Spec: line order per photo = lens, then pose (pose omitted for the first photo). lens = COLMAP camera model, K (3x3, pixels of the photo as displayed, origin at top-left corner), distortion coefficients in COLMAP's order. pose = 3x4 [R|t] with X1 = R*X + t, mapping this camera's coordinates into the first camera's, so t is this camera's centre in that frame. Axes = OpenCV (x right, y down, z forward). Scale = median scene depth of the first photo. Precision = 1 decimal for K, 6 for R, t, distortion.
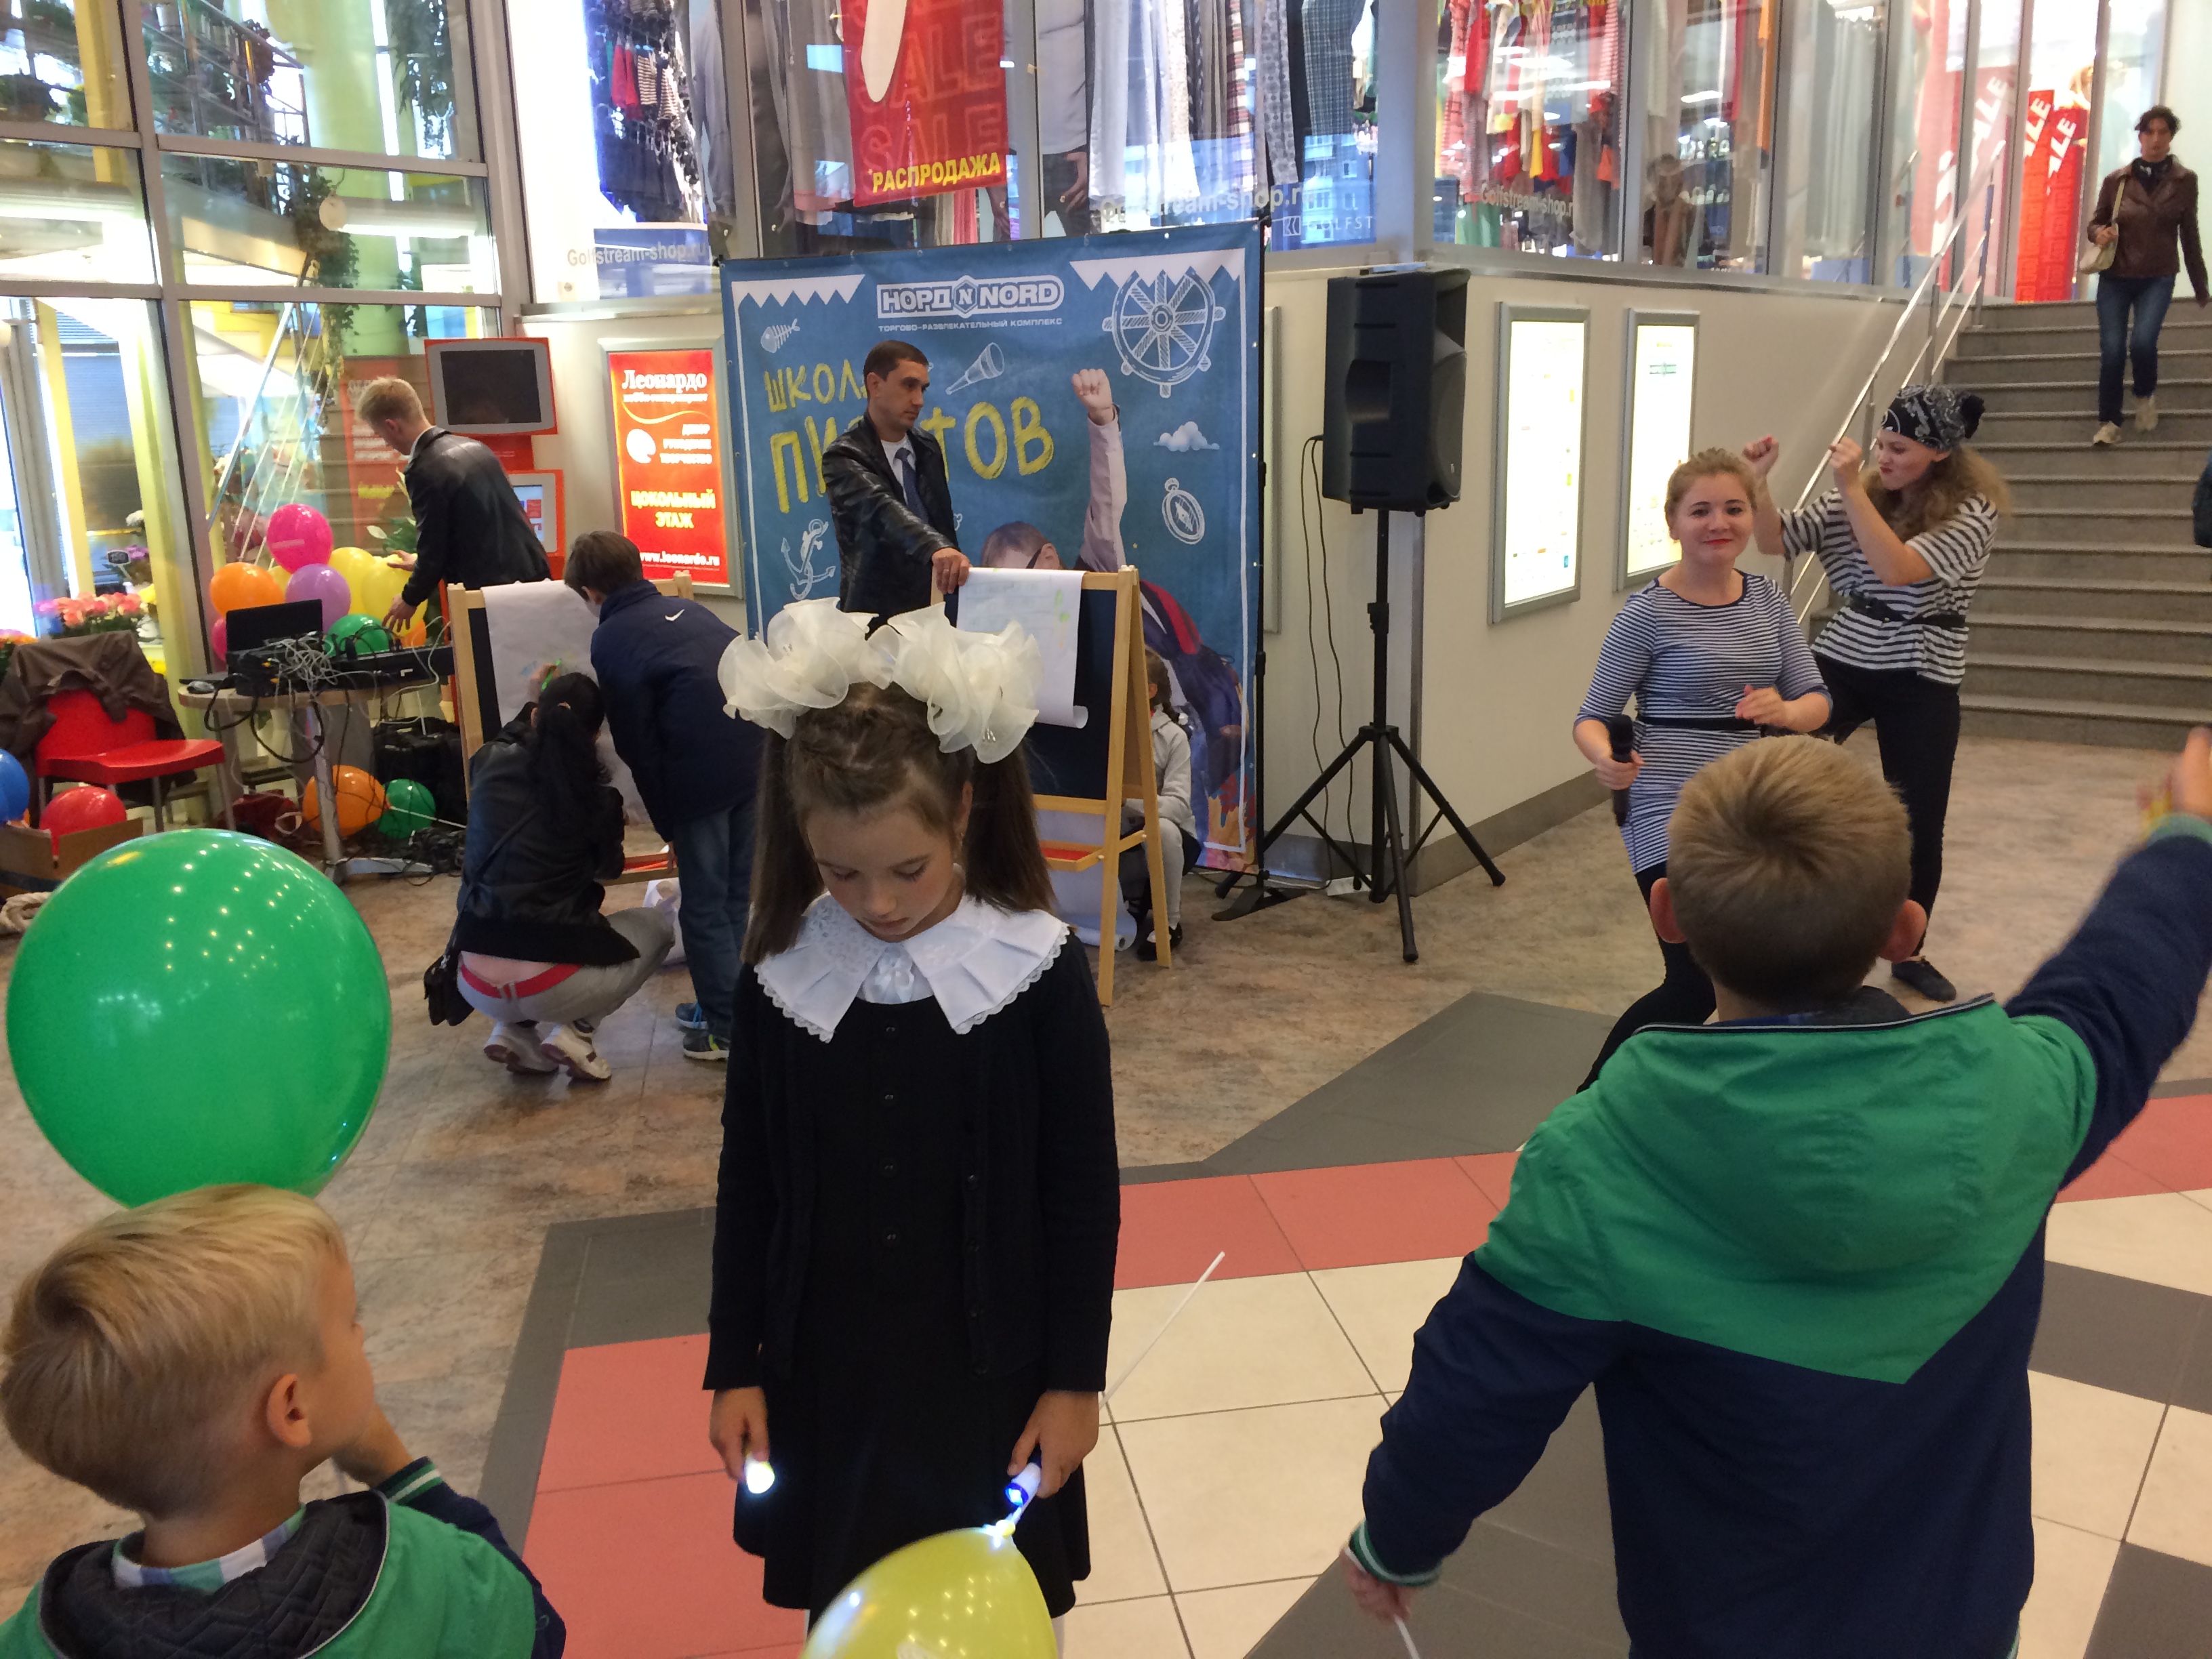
lens RADIAL K [[1915.3, 0, 1086.4], [0, 1915.3, 837.6], [0, 0, 1]] dist [0.078866, -0.093680]
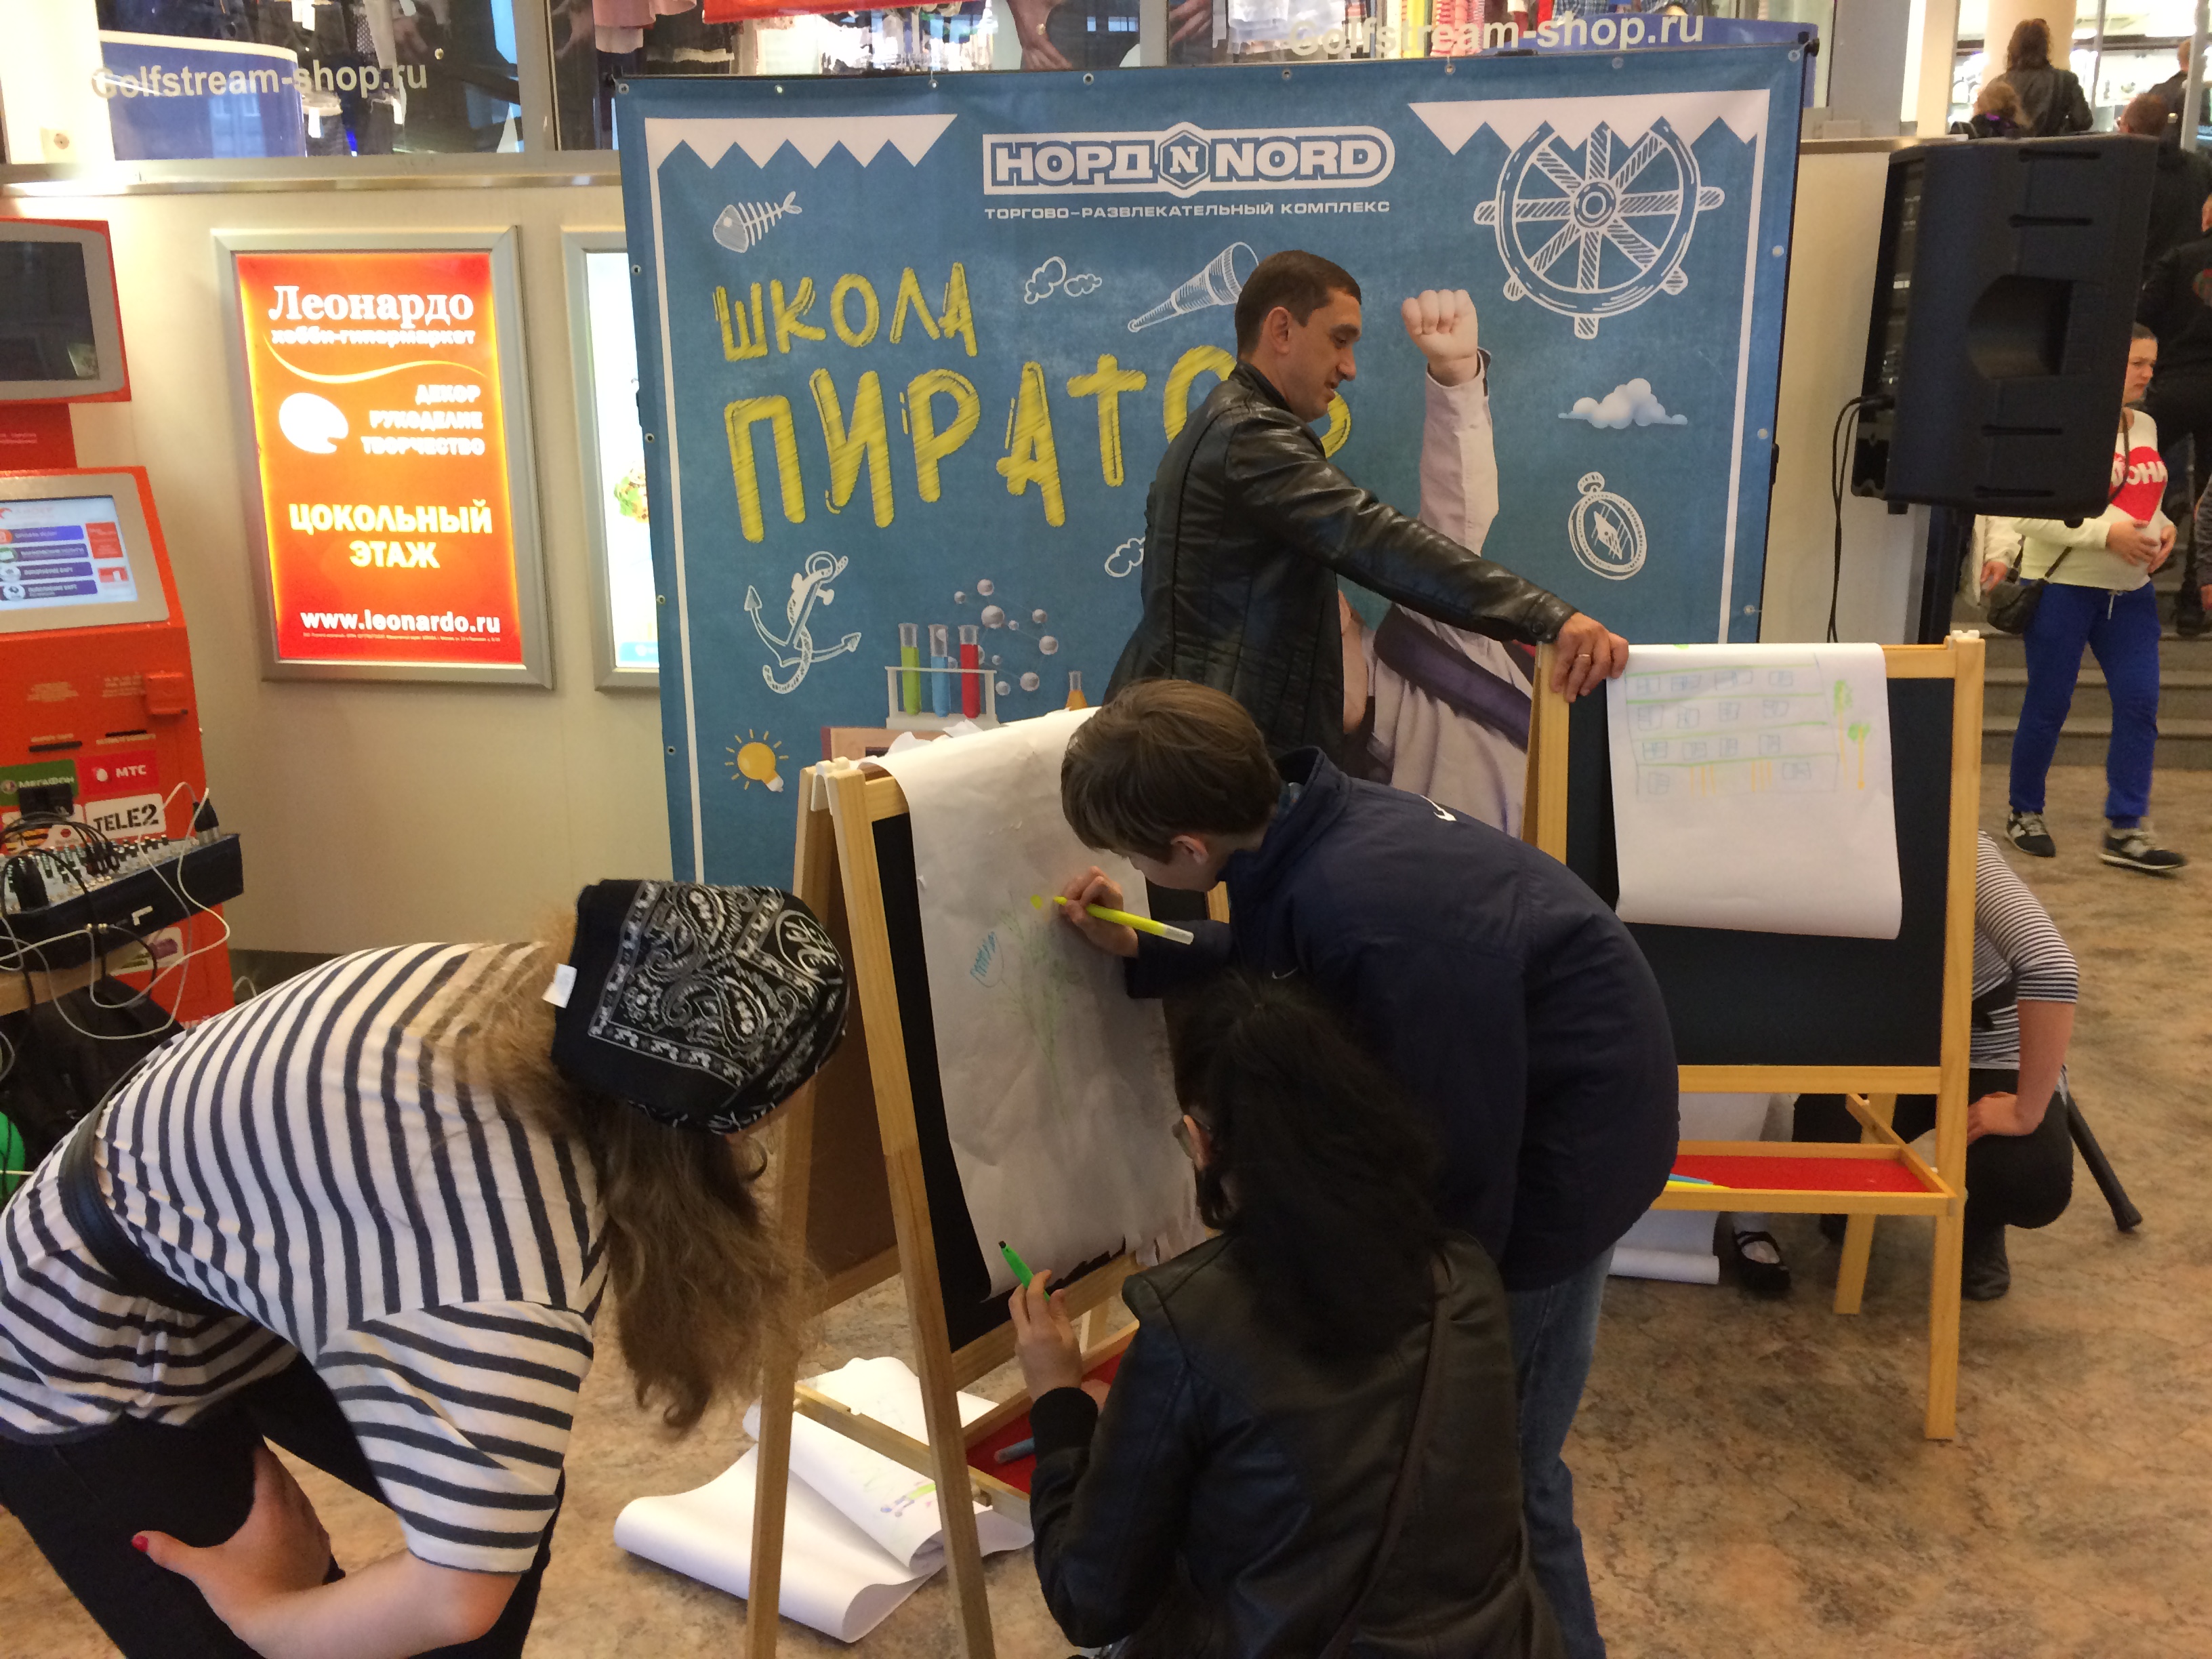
lens RADIAL K [[1915.3, 0, 1115.8], [0, 1915.3, 843.3], [0, 0, 1]] dist [0.078866, -0.093680]
pose [[0.895493, -0.089126, 0.436061, -0.345160], [0.088159, 0.995852, 0.022497, -0.091842], [-0.436257, 0.018297, 0.899636, 0.489620]]
